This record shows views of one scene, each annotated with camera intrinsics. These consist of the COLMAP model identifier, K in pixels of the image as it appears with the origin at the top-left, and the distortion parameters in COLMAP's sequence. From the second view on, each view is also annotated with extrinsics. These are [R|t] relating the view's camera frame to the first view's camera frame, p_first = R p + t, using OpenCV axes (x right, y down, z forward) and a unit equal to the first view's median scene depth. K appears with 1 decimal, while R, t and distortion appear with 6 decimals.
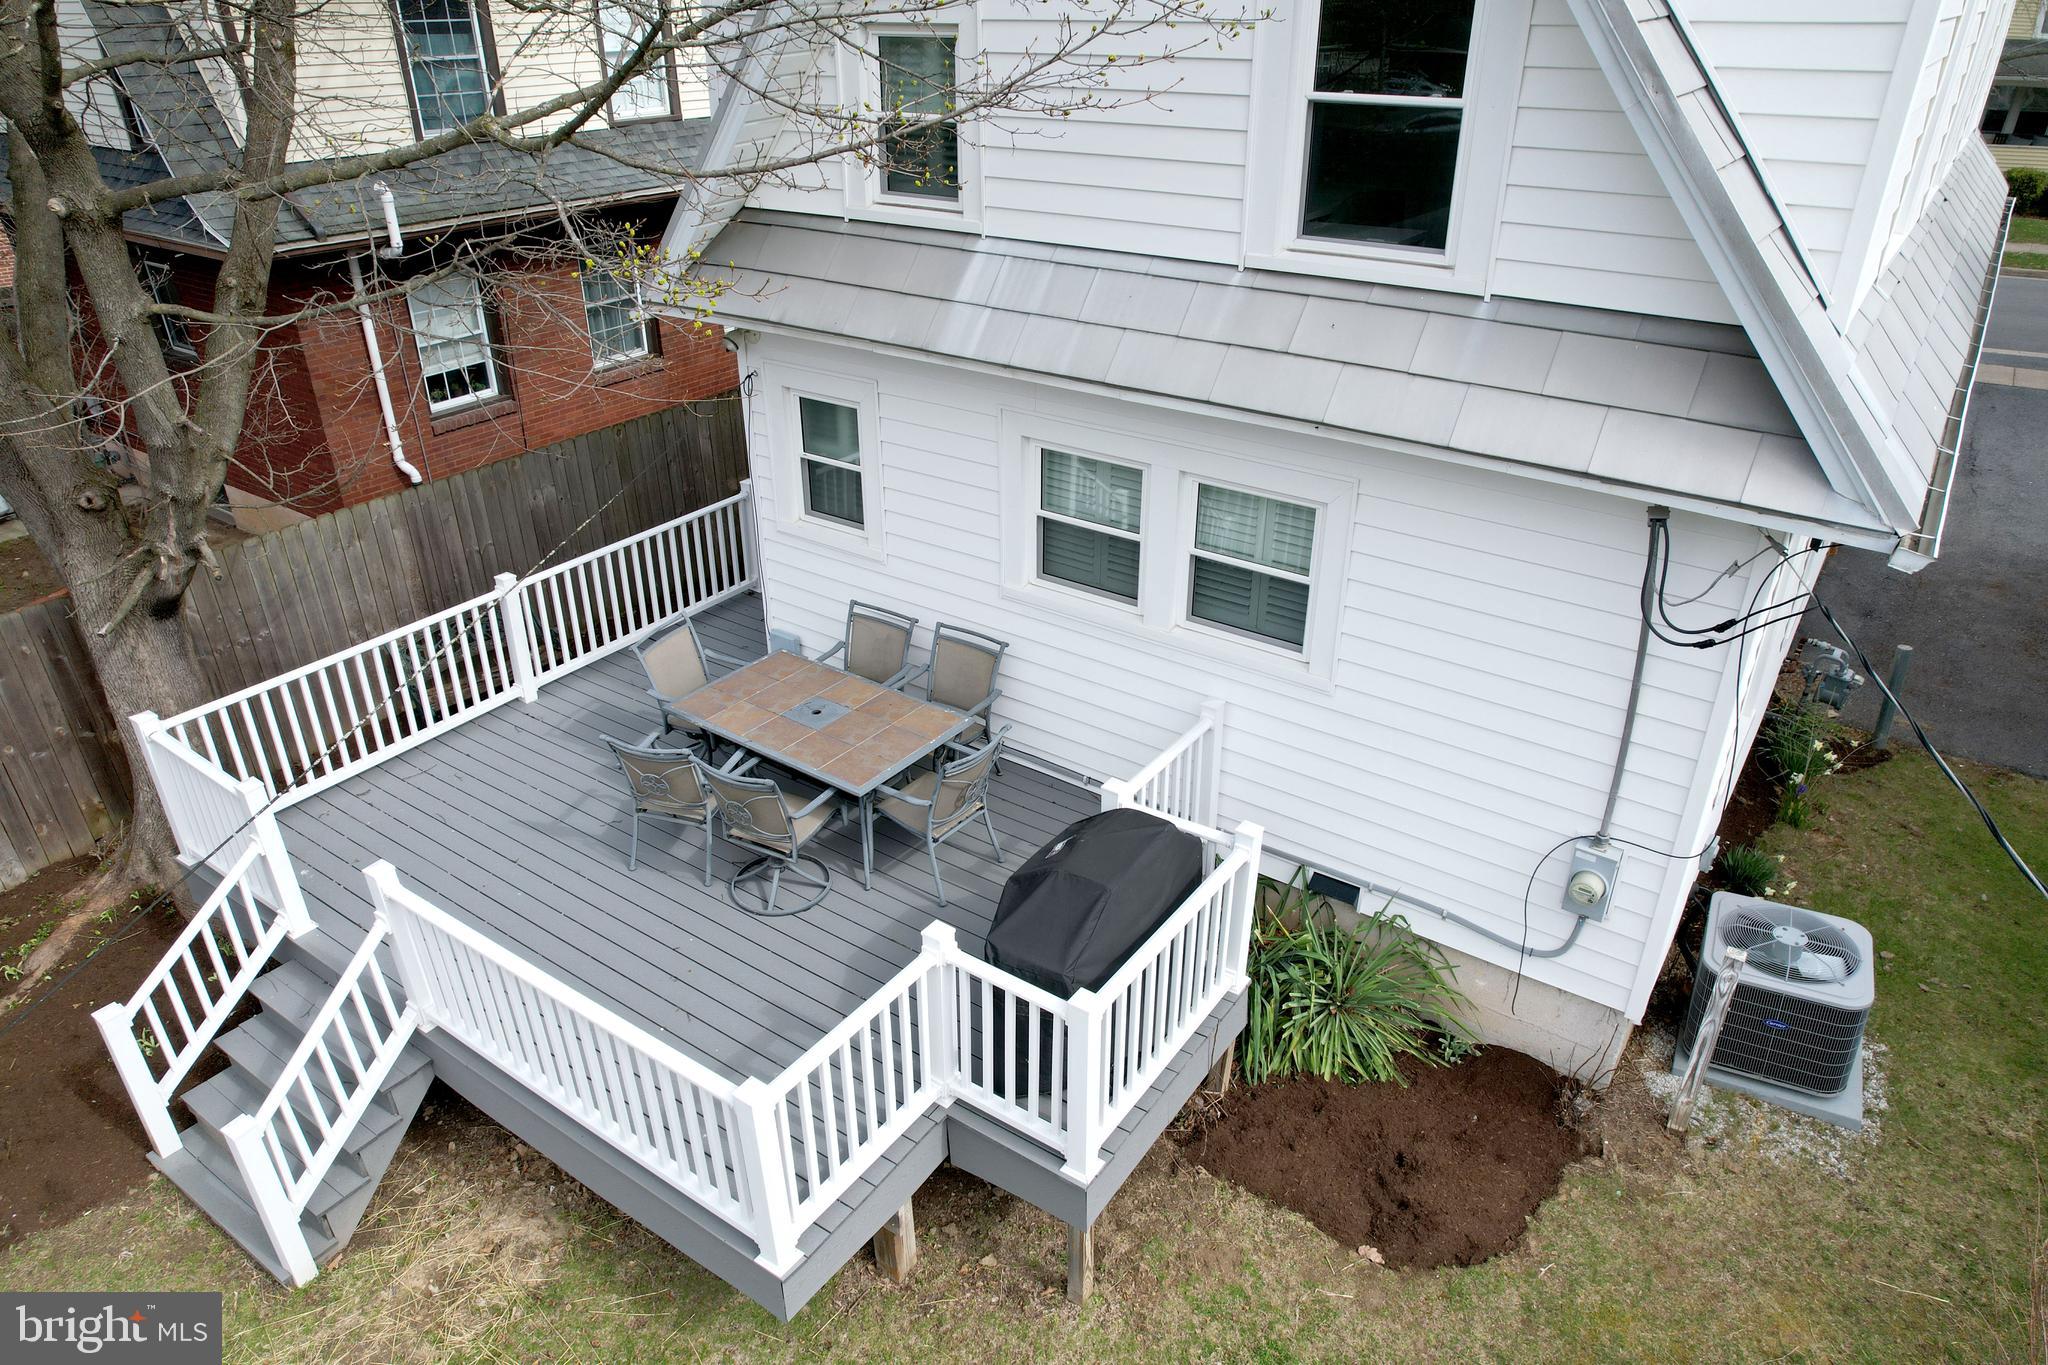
lens RADIAL K [[1312.2, 0, 1023.6], [0, 1312.2, 684.5], [0, 0, 1]] dist [-0.066600, 0.056473]
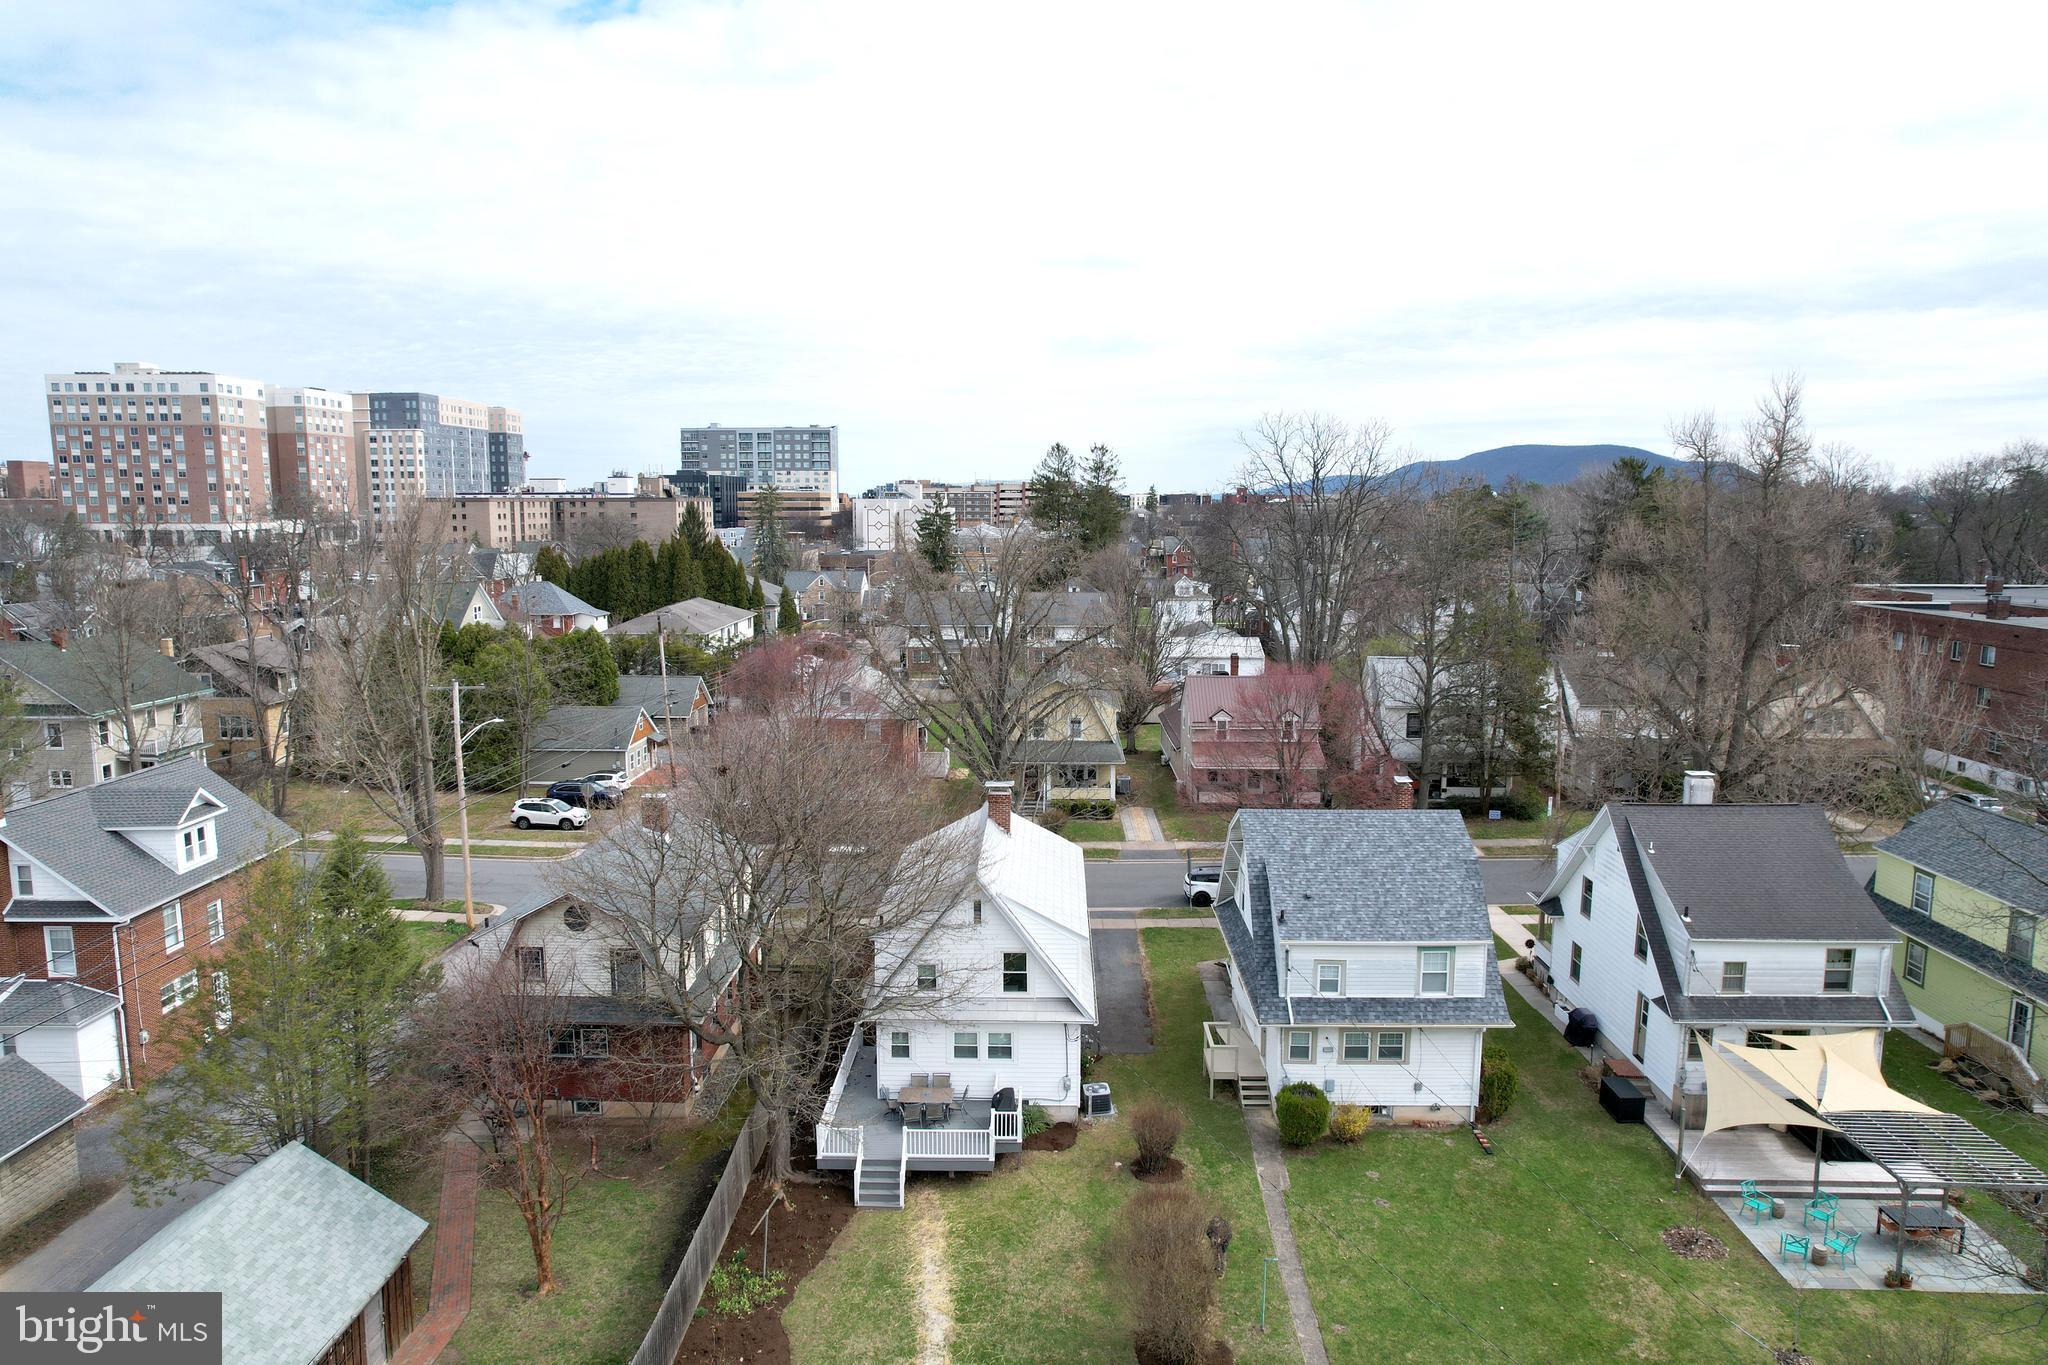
lens RADIAL K [[1312.2, 0, 1038.9], [0, 1312.2, 687.6], [0, 0, 1]] dist [-0.066600, 0.056473]
pose [[0.824805, -0.075174, 0.560397, -2.705763], [0.264612, 0.927206, -0.265084, 0.014384], [-0.499677, 0.366931, 0.784656, -4.036995]]
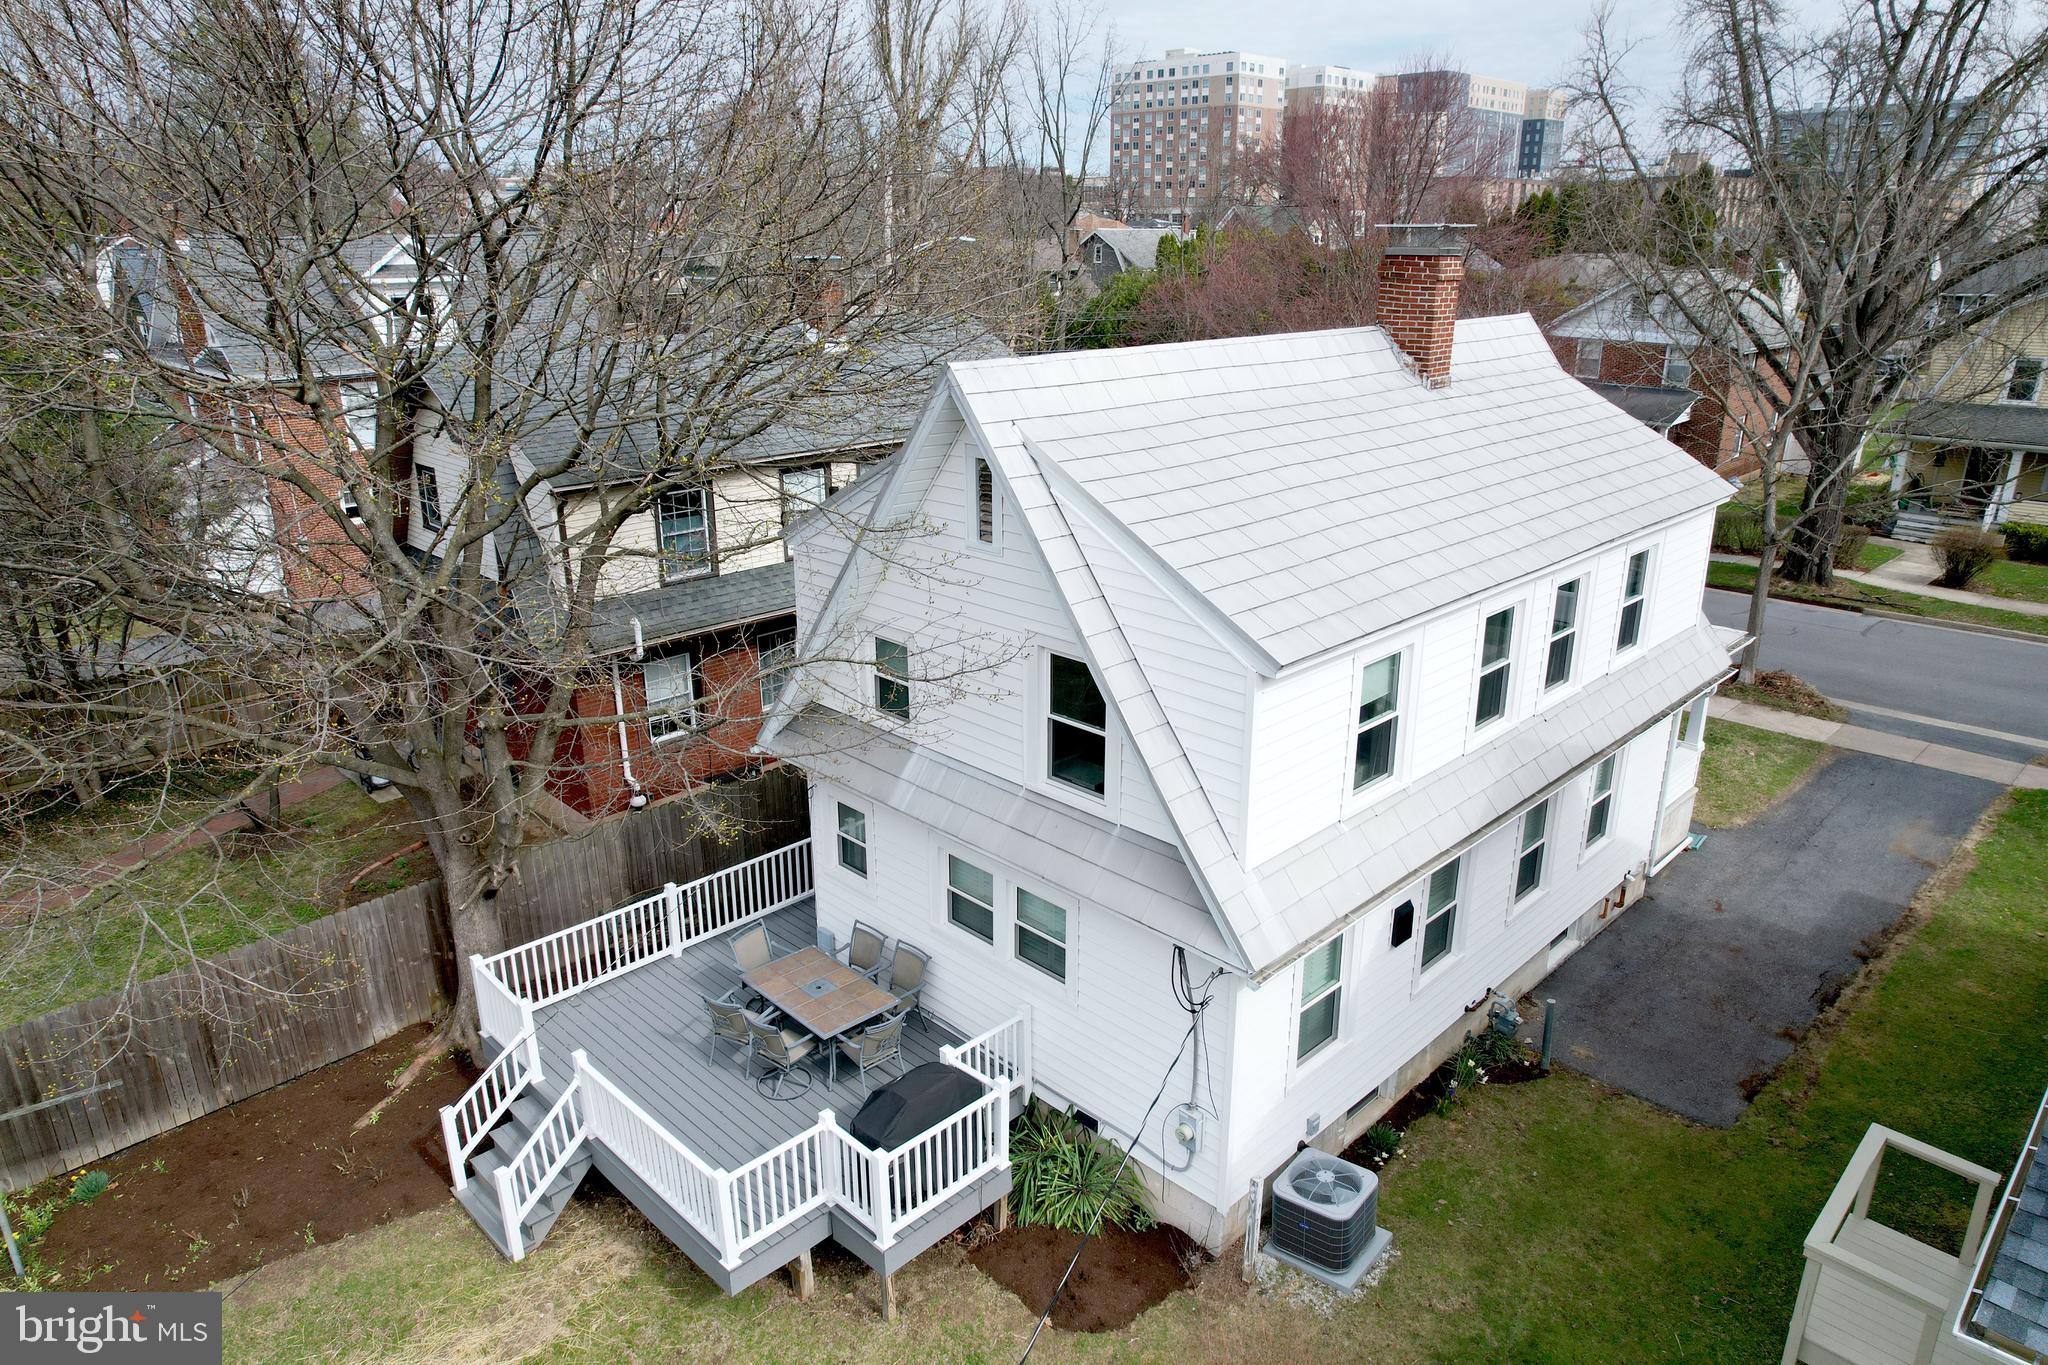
lens RADIAL K [[1312.2, 0, 1025.2], [0, 1312.2, 686.2], [0, 0, 1]] dist [-0.066600, 0.056473]
pose [[0.984713, 0.058325, -0.164132, 0.431176], [-0.083401, 0.985116, -0.150303, -0.154857], [0.152923, 0.161694, 0.974920, -0.851810]]
